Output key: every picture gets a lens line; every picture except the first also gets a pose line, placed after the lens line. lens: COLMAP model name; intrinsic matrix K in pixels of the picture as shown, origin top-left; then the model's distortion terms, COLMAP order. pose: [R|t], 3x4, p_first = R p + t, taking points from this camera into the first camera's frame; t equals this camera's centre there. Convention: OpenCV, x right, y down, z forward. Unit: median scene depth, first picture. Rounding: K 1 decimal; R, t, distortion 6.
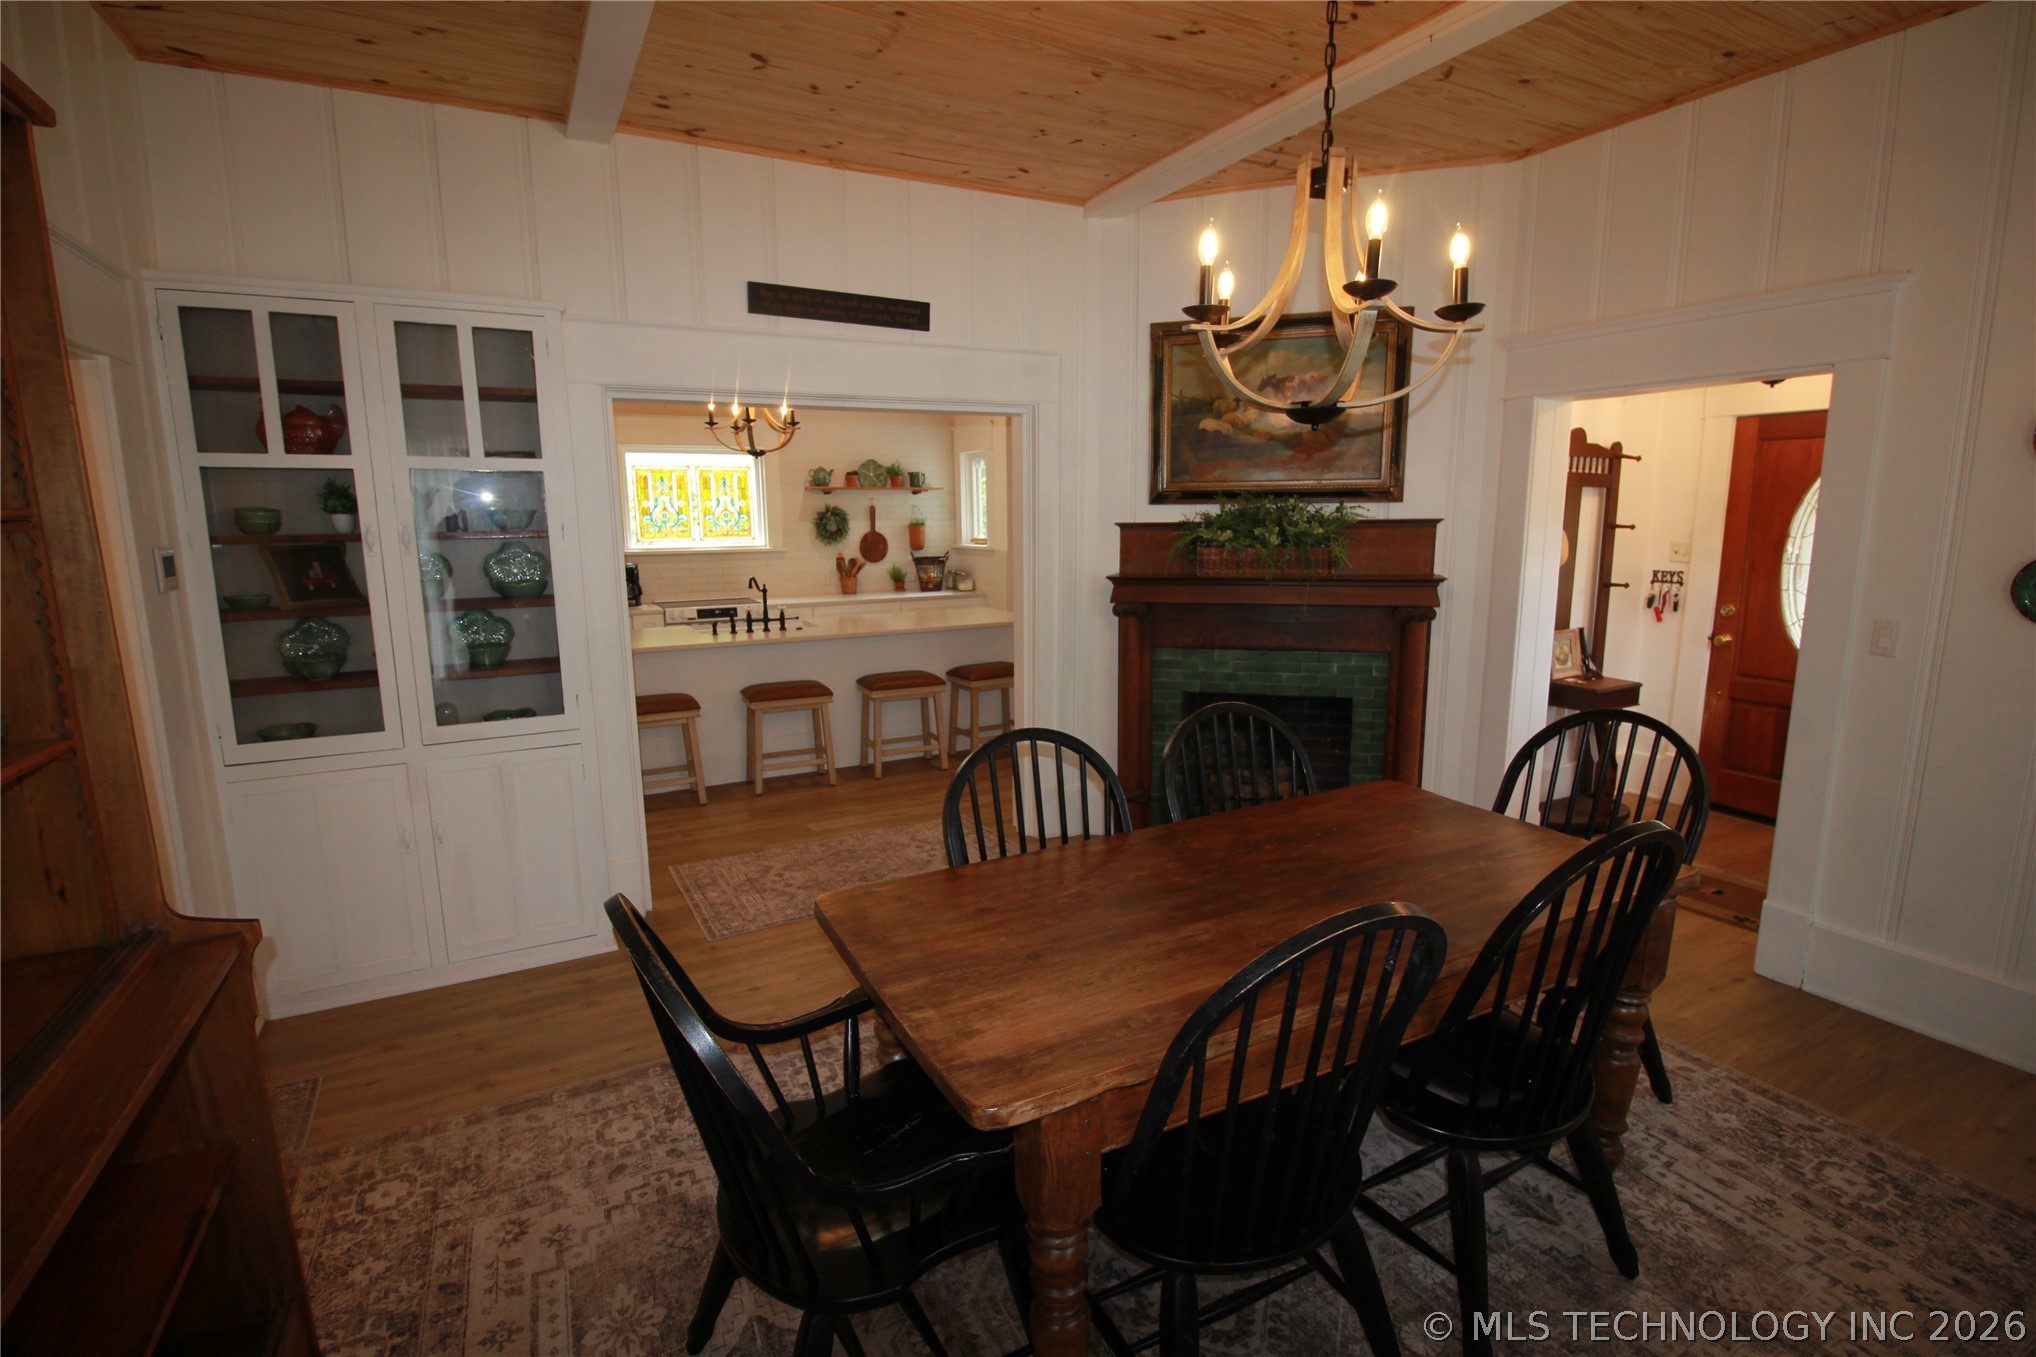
lens RADIAL K [[955.2, 0, 1024.3], [0, 955.2, 676.1], [0, 0, 1]] dist [-0.012161, -0.004256]
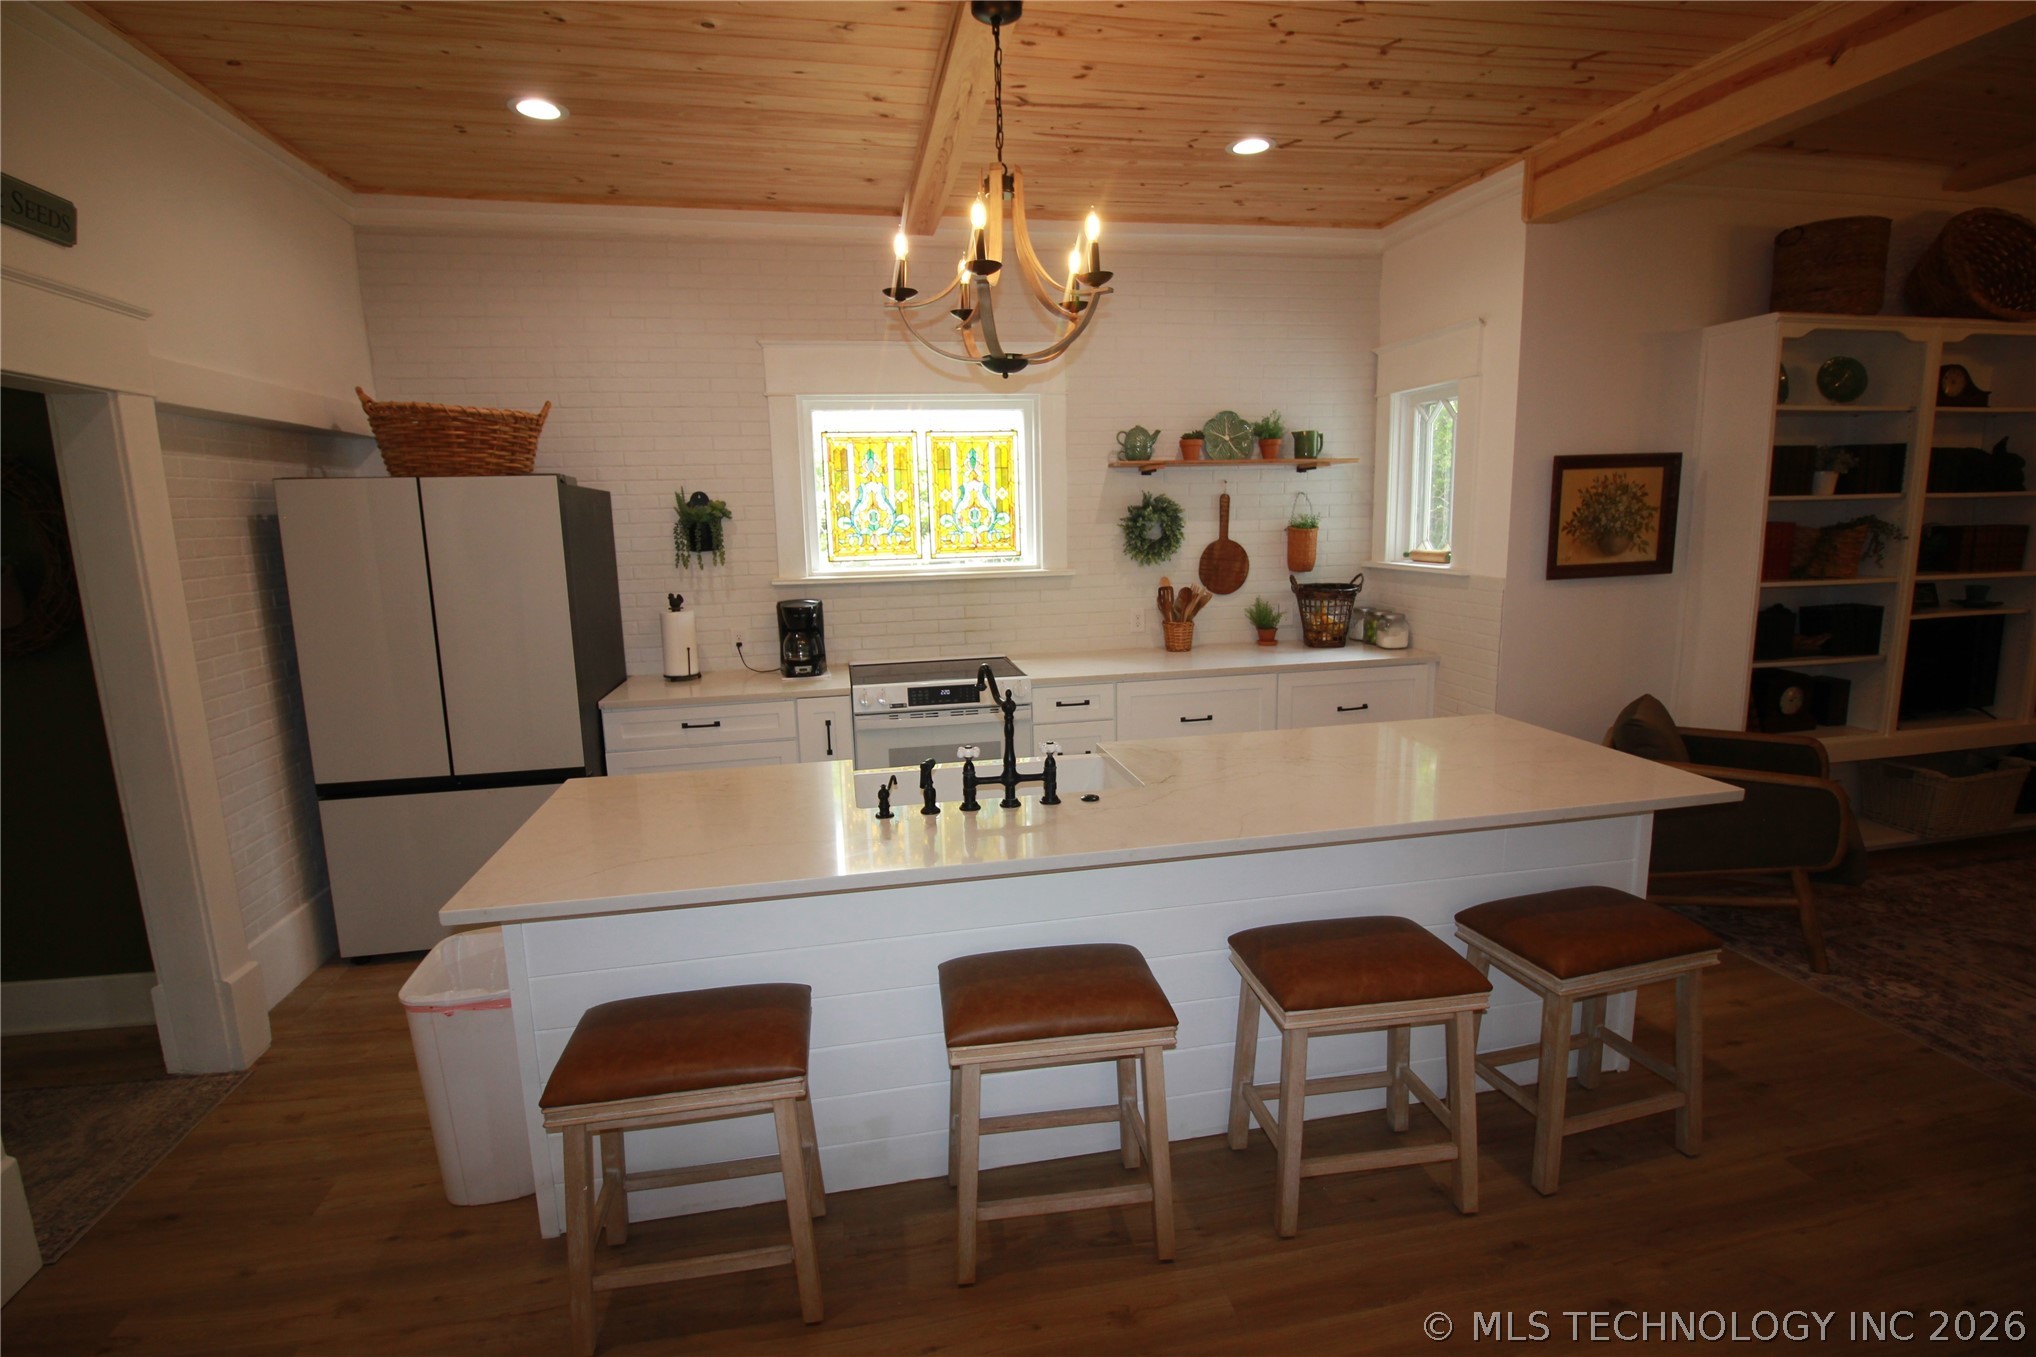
lens RADIAL K [[955.2, 0, 1006.8], [0, 955.2, 676.4], [0, 0, 1]] dist [-0.012161, -0.004256]
pose [[0.950161, 0.038109, -0.309422, -0.105774], [-0.036493, 0.999273, 0.011010, -0.074279], [0.309617, 0.000830, 0.950861, 0.435933]]
